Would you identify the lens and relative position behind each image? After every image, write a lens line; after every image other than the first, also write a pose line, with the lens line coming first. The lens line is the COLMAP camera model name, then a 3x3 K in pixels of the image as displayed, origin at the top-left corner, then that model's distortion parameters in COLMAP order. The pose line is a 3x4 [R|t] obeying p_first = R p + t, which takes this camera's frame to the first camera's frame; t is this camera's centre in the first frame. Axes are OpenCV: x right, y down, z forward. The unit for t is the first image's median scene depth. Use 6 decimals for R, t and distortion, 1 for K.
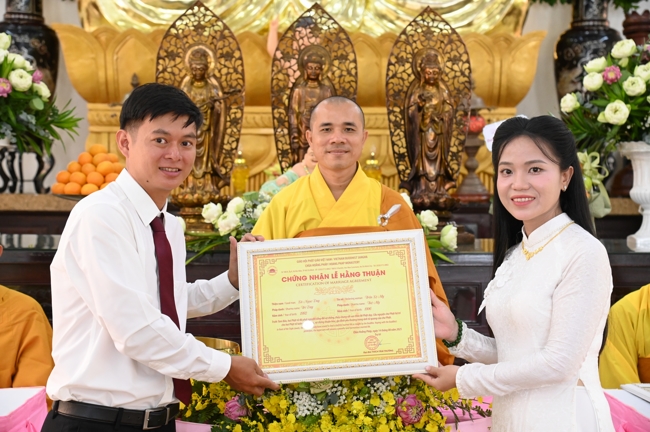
lens RADIAL K [[1290.8, 0, 313.8], [0, 1290.8, 215.4], [0, 0, 1]] dist [0.533316, 0.000000]
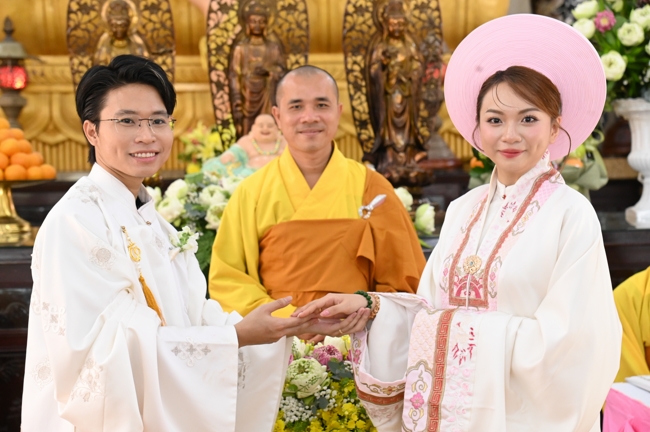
lens RADIAL K [[1704.9, 0, 319.2], [0, 1704.9, 221.7], [0, 0, 1]] dist [0.831660, 0.000000]
pose [[0.997643, -0.031558, 0.060932, -0.032177], [0.030140, 0.999256, 0.024063, -0.009495], [-0.061646, -0.022170, 0.997852, -0.119341]]
